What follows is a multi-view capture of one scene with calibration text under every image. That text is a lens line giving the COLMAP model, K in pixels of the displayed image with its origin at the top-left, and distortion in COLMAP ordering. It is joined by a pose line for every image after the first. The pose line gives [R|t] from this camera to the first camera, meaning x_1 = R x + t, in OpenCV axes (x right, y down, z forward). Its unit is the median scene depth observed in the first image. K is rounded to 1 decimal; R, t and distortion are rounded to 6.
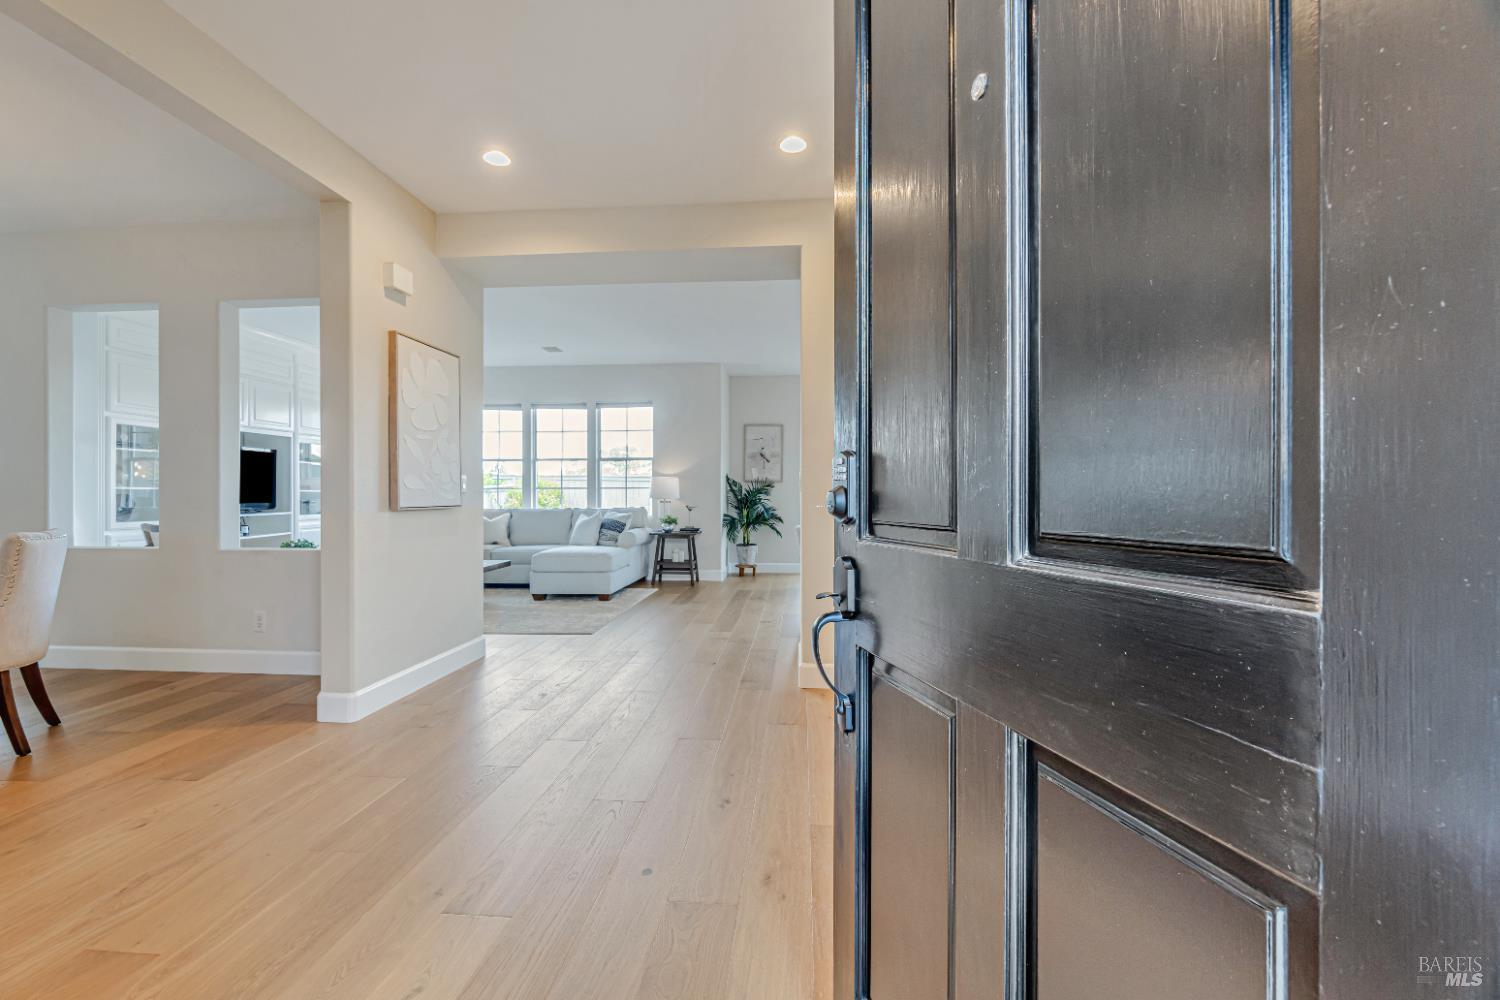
lens RADIAL K [[653.9, 0, 750.0], [0, 653.9, 500.0], [0, 0, 1]] dist [0.026193, 0.000179]
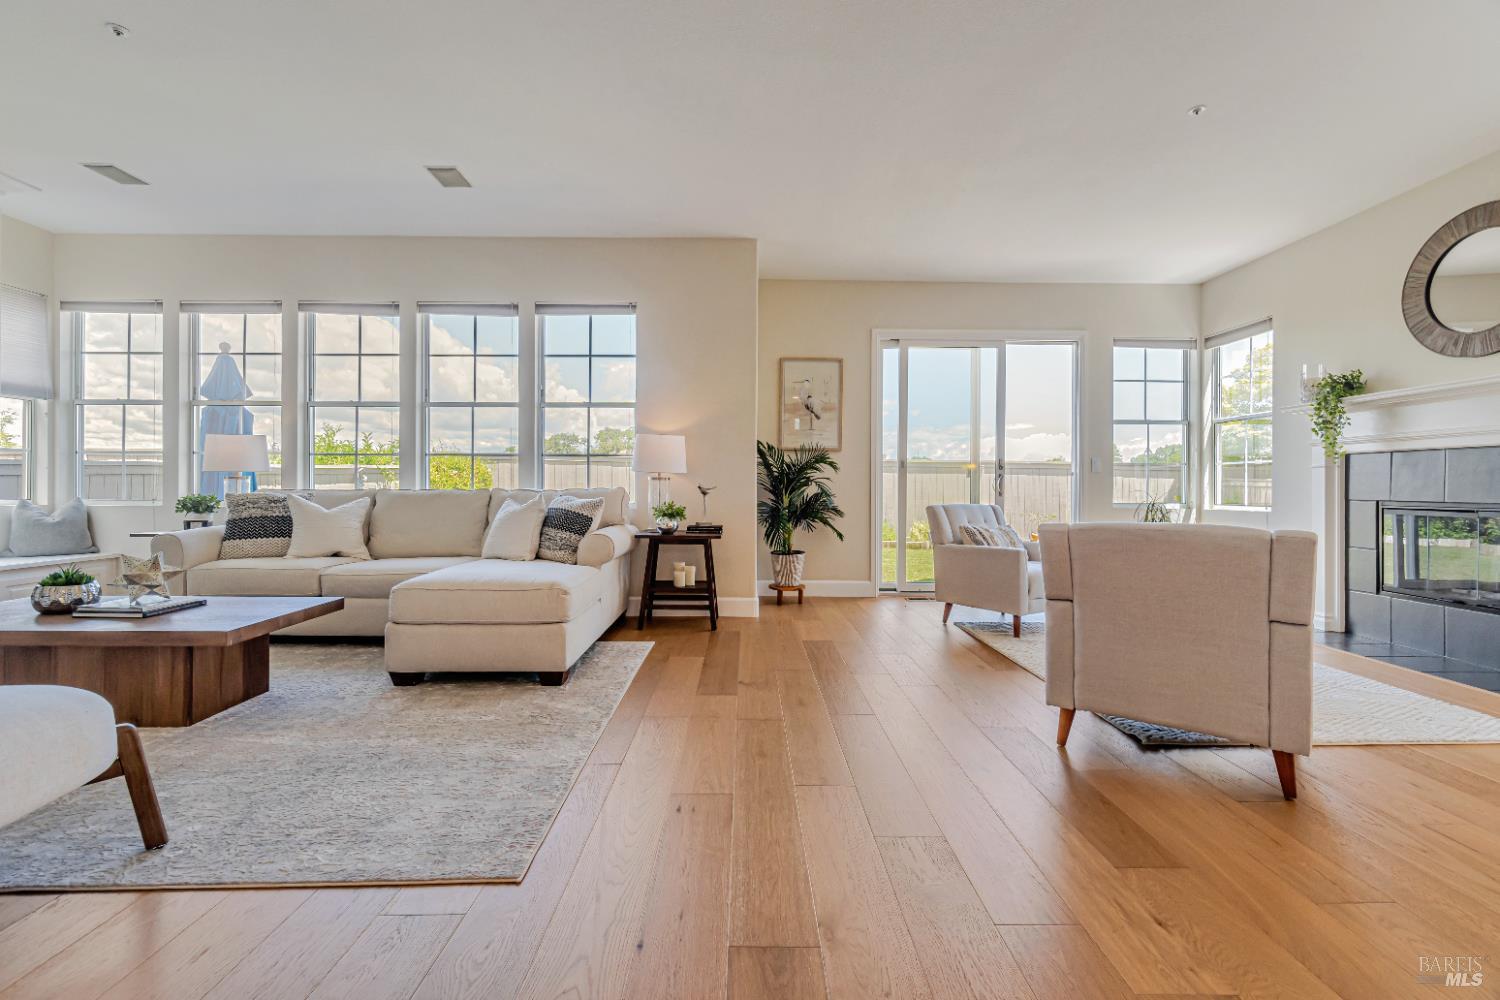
lens RADIAL K [[653.9, 0, 750.0], [0, 653.9, 500.0], [0, 0, 1]] dist [0.026193, 0.000179]
pose [[0.996576, 0.003185, 0.082623, -0.098655], [-0.004008, 0.999944, 0.009796, 0.014984], [-0.082587, -0.010094, 0.996533, 0.427733]]
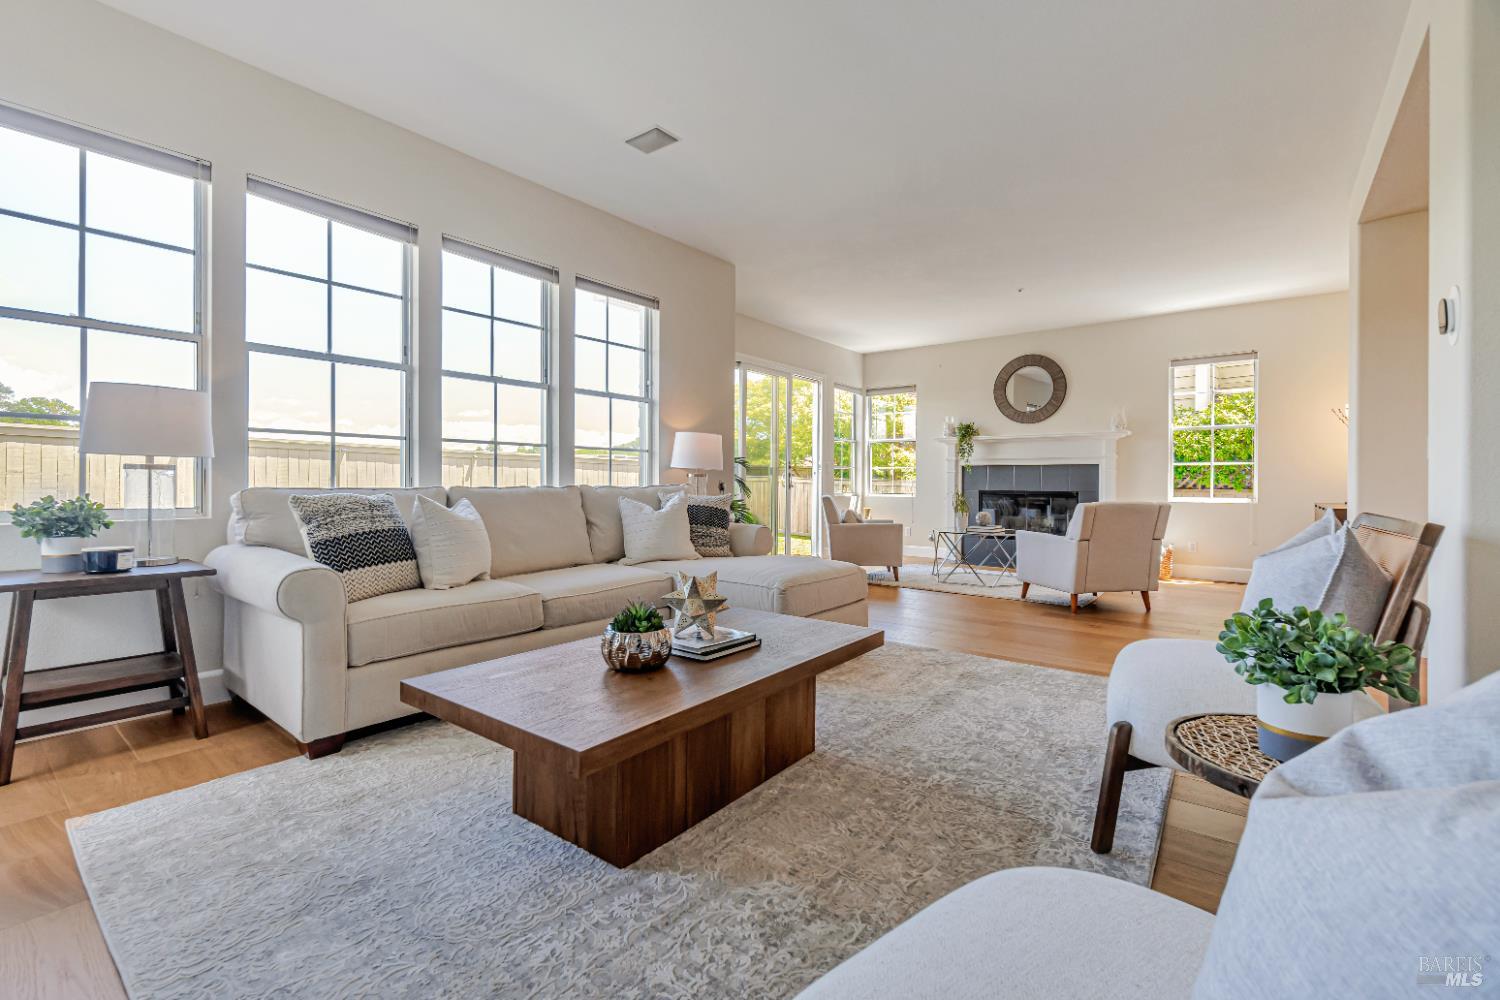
lens RADIAL K [[653.9, 0, 750.0], [0, 653.9, 500.0], [0, 0, 1]] dist [0.026193, 0.000179]
pose [[0.564896, -0.013764, 0.825047, -0.592340], [-0.061726, 0.996355, 0.058885, -0.015286], [-0.822850, -0.084191, 0.561987, 0.603153]]
